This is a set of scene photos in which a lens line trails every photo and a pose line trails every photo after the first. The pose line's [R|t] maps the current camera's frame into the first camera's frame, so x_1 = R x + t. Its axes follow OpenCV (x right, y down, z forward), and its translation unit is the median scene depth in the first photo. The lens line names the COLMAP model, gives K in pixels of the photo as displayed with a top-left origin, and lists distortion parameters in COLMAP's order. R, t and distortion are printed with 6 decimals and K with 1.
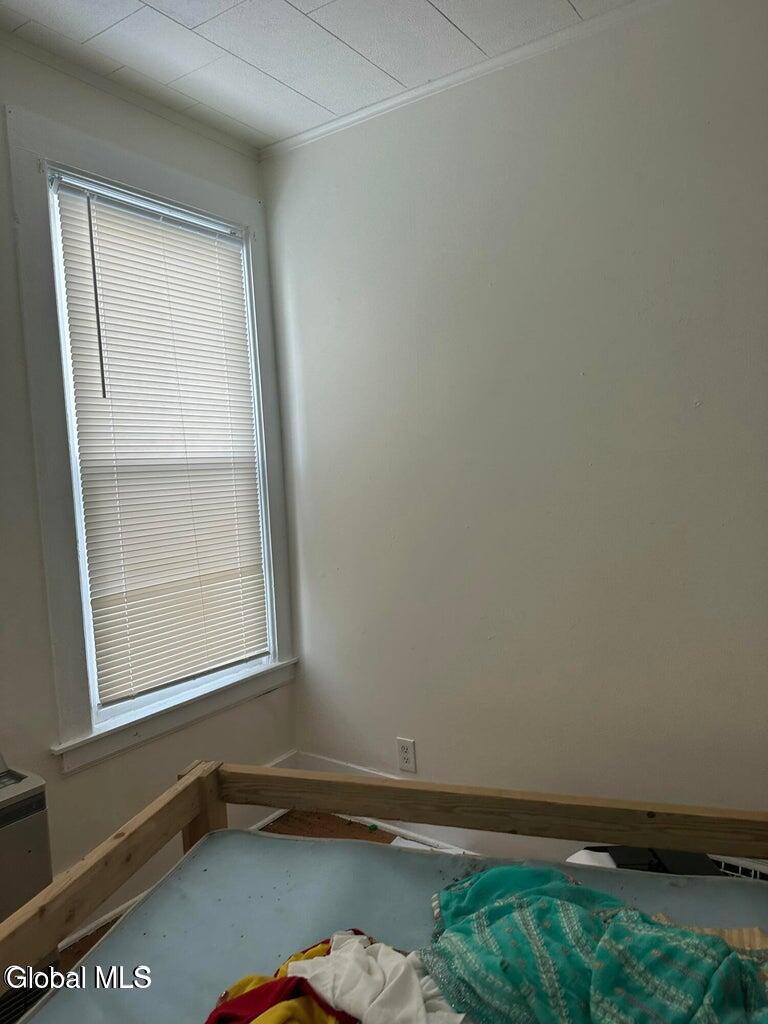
lens RADIAL K [[724.8, 0, 380.8], [0, 724.8, 512.3], [0, 0, 1]] dist [0.042315, -0.060884]
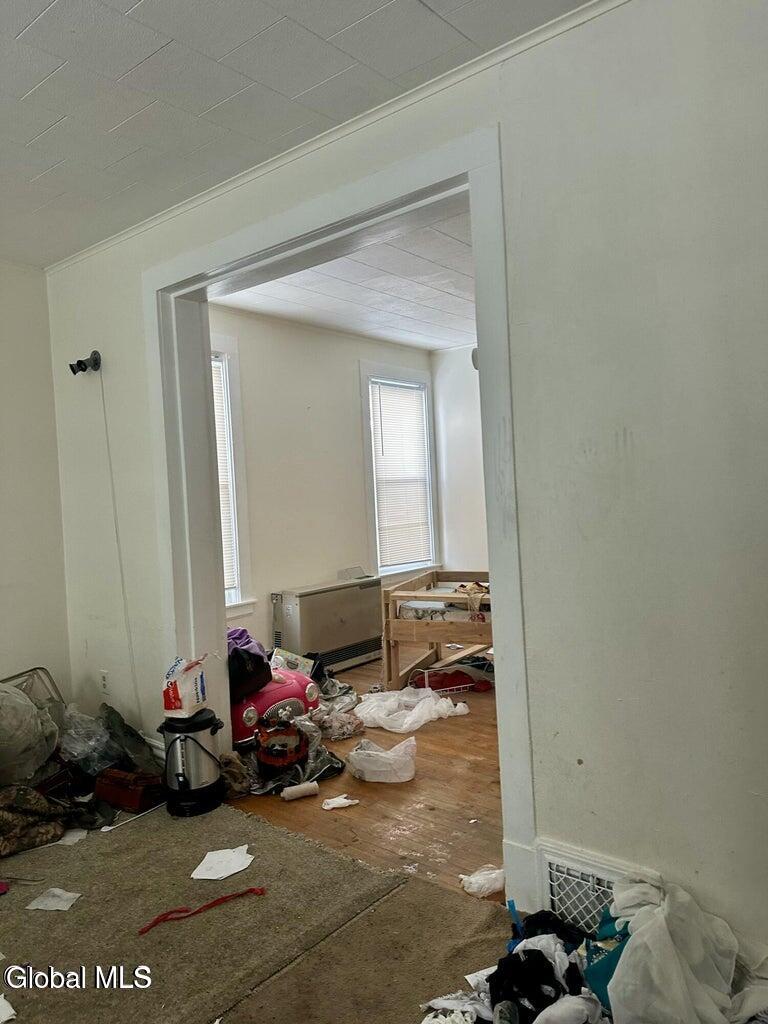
lens RADIAL K [[724.8, 0, 380.8], [0, 724.8, 512.3], [0, 0, 1]] dist [0.042315, -0.060884]
pose [[0.996833, 0.001523, -0.079503, -0.138535], [-0.004450, 0.999318, -0.036656, 0.134232], [0.079393, 0.036894, 0.996160, -1.450205]]
